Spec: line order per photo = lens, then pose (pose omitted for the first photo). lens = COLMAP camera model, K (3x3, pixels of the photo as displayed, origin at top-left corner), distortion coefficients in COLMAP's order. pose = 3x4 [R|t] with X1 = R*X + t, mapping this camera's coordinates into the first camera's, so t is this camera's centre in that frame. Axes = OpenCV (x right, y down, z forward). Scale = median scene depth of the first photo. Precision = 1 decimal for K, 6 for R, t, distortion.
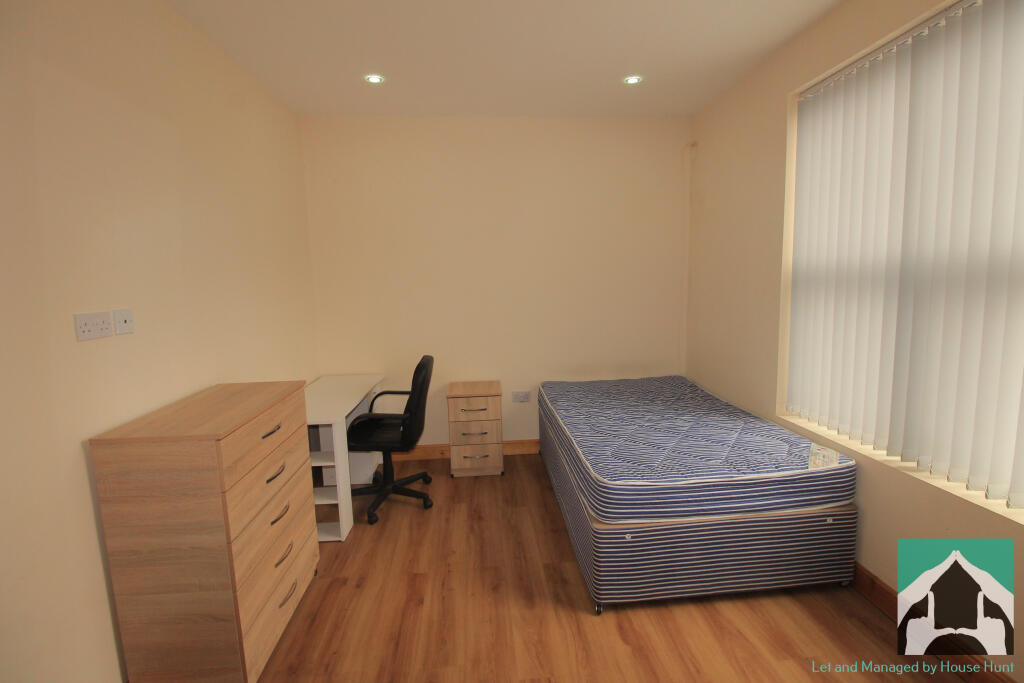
lens RADIAL K [[478.6, 0, 515.4], [0, 478.6, 334.9], [0, 0, 1]] dist [0.013542, -0.018518]
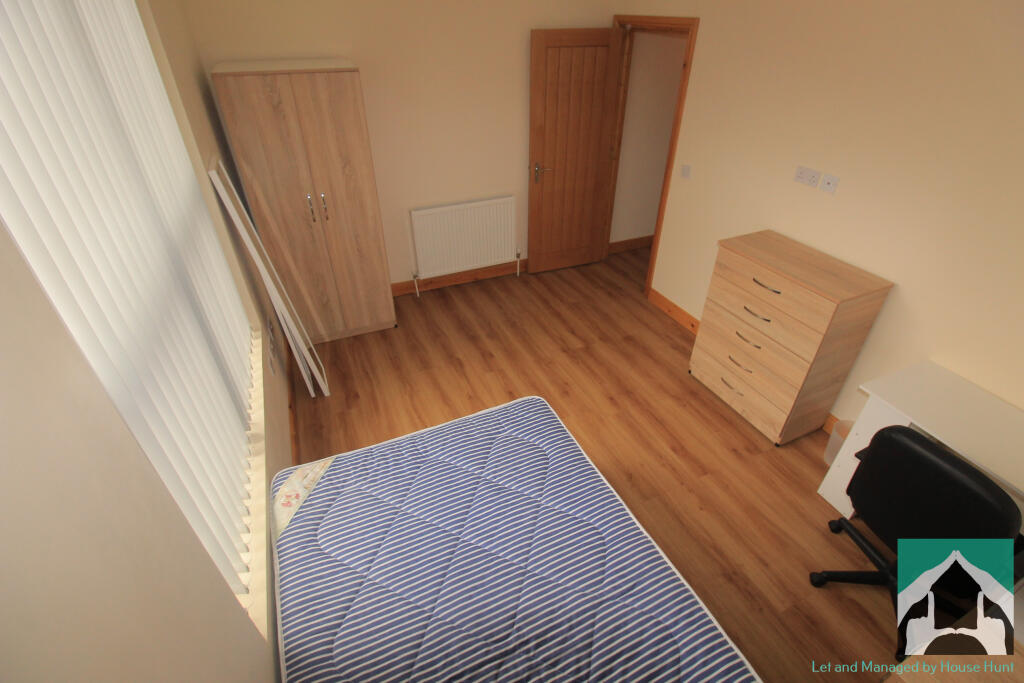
lens RADIAL K [[478.6, 0, 515.4], [0, 478.6, 334.9], [0, 0, 1]] dist [0.013542, -0.018518]
pose [[-0.943685, 0.199761, -0.263731, 0.476625], [-0.023884, 0.753930, 0.656521, -0.497272], [0.329982, 0.625848, -0.706701, 1.596090]]
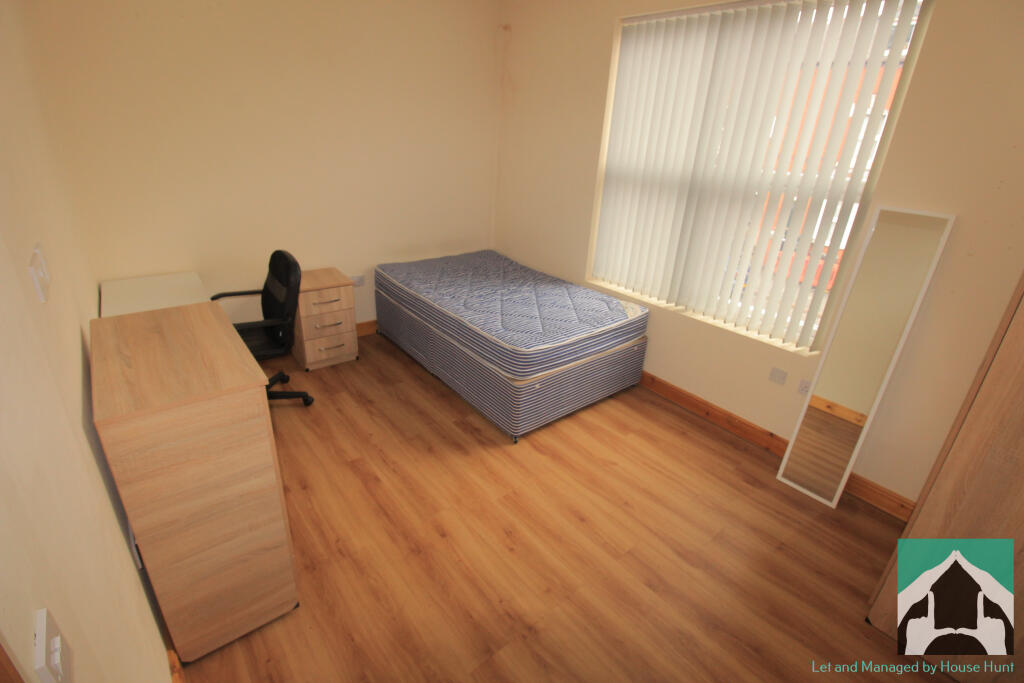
lens RADIAL K [[478.6, 0, 515.4], [0, 478.6, 334.9], [0, 0, 1]] dist [0.013542, -0.018518]
pose [[0.821124, -0.161593, 0.547396, -0.504427], [-0.007949, 0.955752, 0.294065, -0.108553], [-0.570694, -0.245816, 0.783507, 0.009223]]
